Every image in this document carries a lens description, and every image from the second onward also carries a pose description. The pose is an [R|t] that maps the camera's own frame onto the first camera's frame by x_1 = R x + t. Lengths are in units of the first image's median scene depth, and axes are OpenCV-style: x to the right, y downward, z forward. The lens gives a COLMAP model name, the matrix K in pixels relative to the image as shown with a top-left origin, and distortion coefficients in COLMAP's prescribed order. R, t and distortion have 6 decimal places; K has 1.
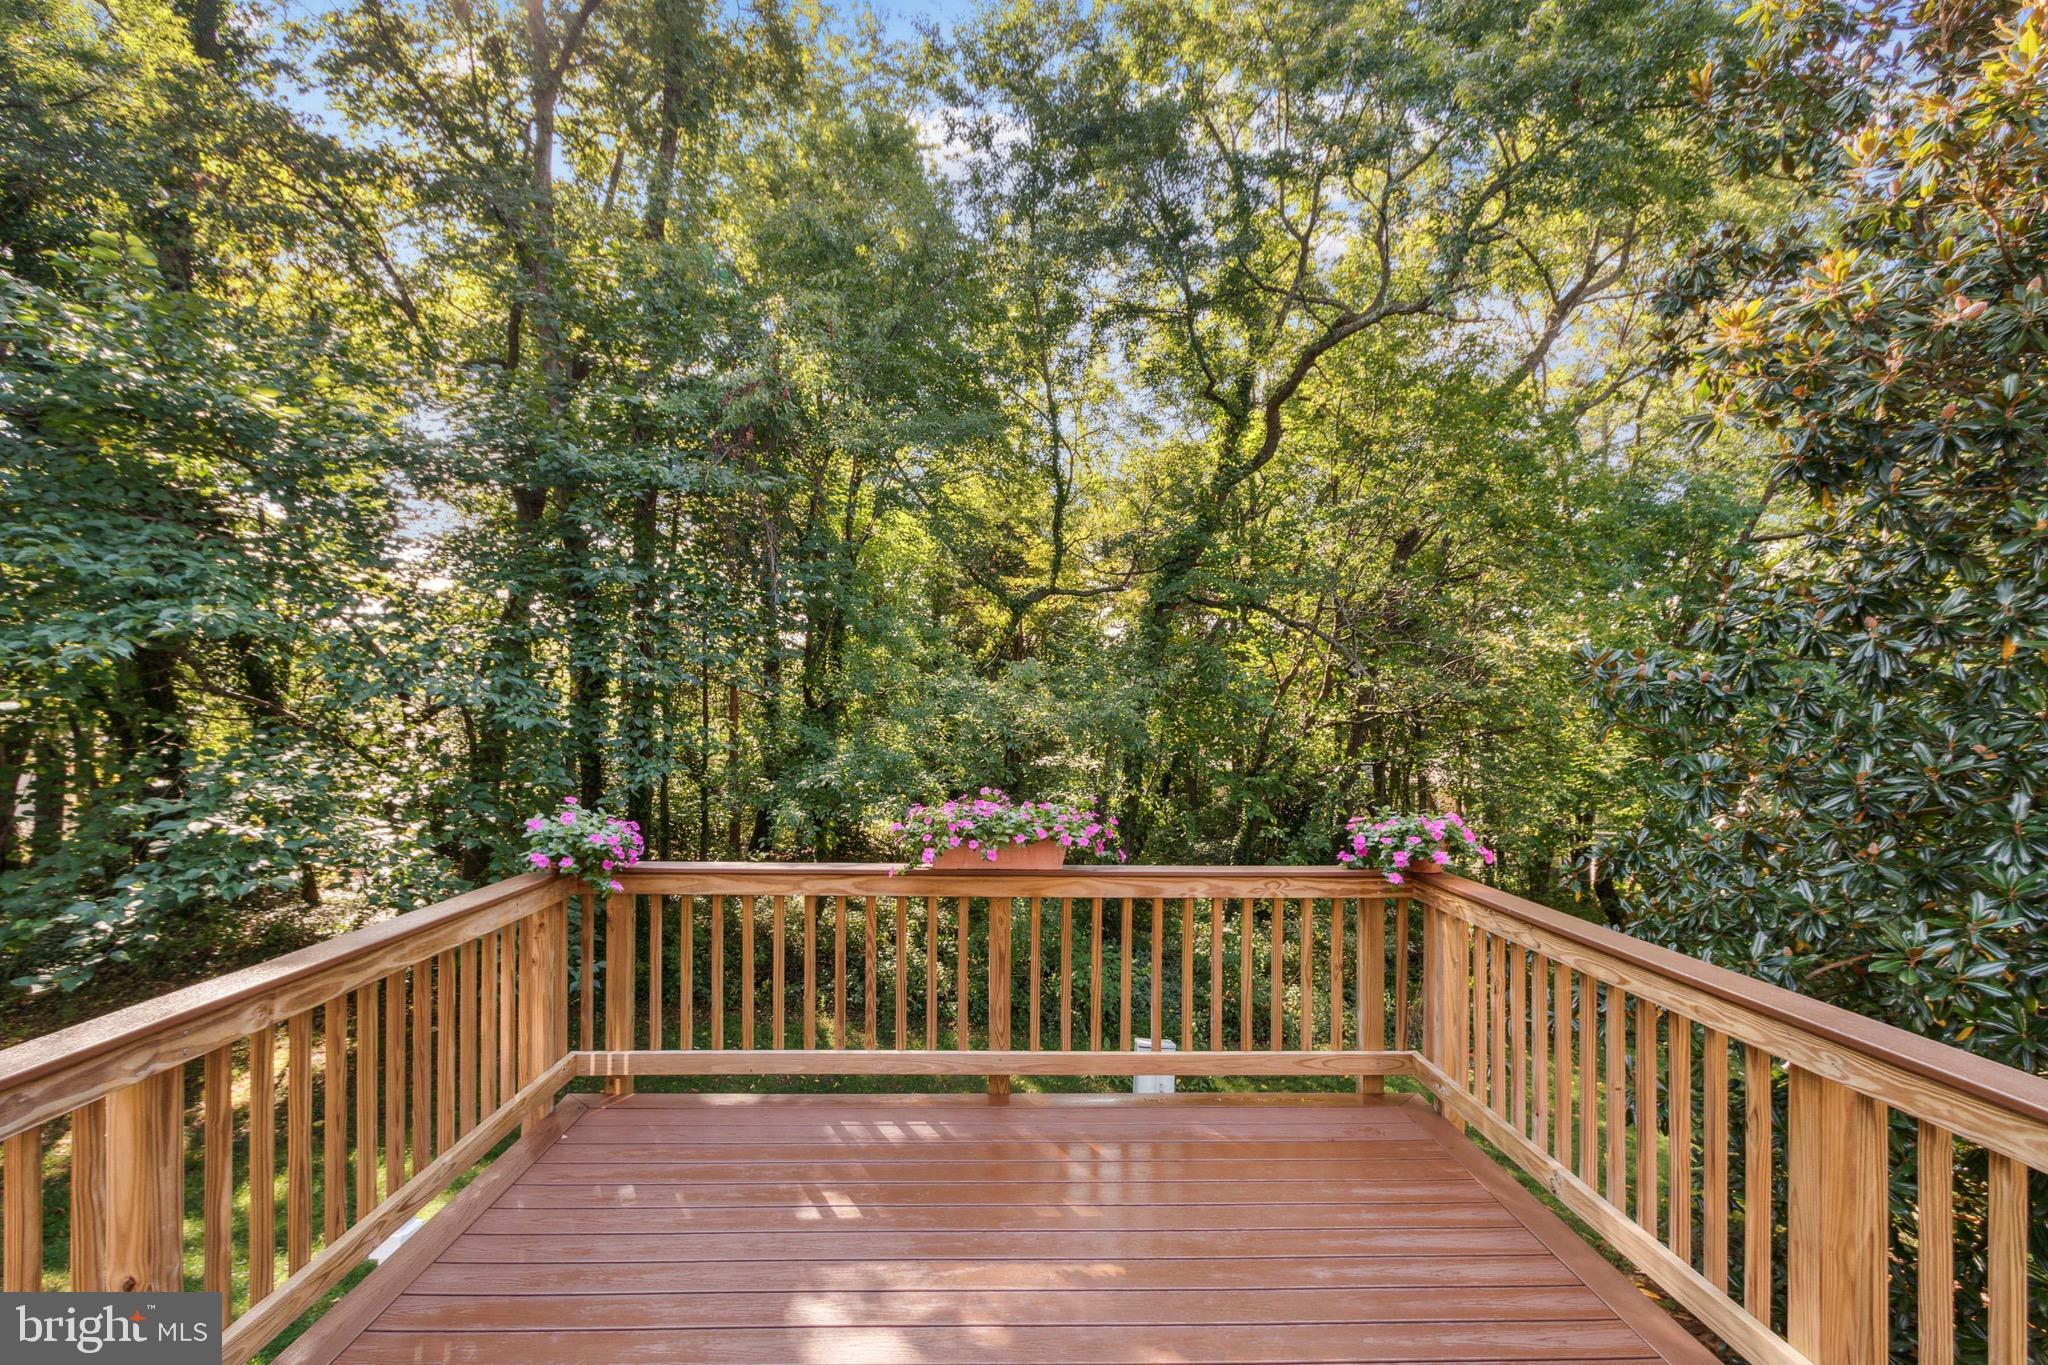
lens RADIAL K [[942.8, 0, 1003.6], [0, 942.8, 715.8], [0, 0, 1]] dist [0.002173, 0.000593]
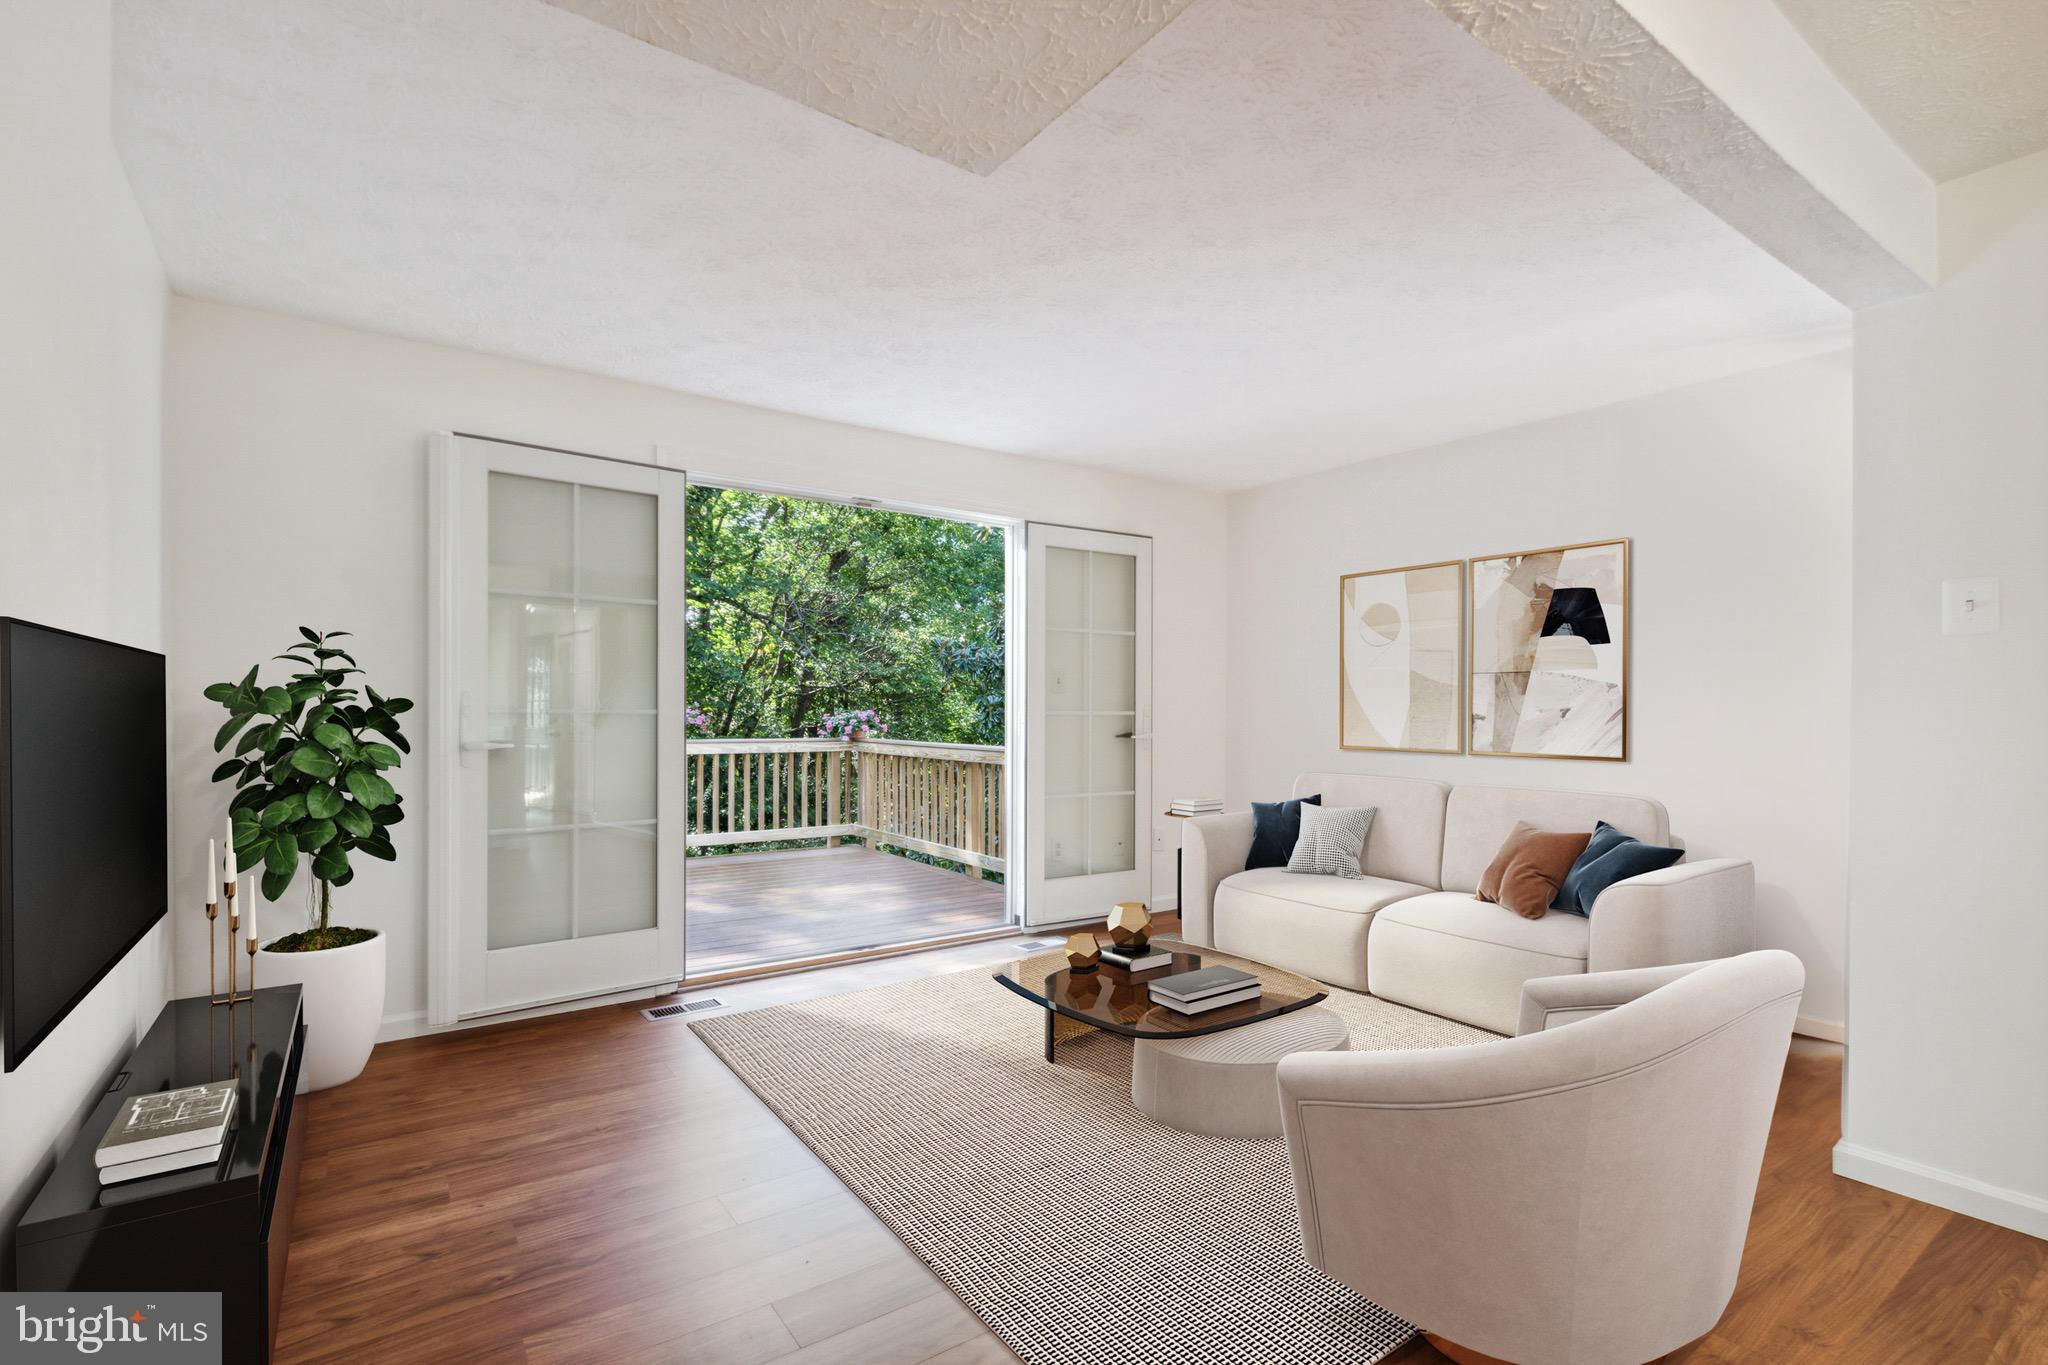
lens RADIAL K [[942.8, 0, 1023.4], [0, 942.8, 694.0], [0, 0, 1]] dist [0.002173, 0.000593]
pose [[0.823370, 0.001605, 0.567503, -0.111561], [0.006431, 0.999905, -0.012158, 0.023991], [-0.567469, 0.013660, 0.823281, -0.236775]]
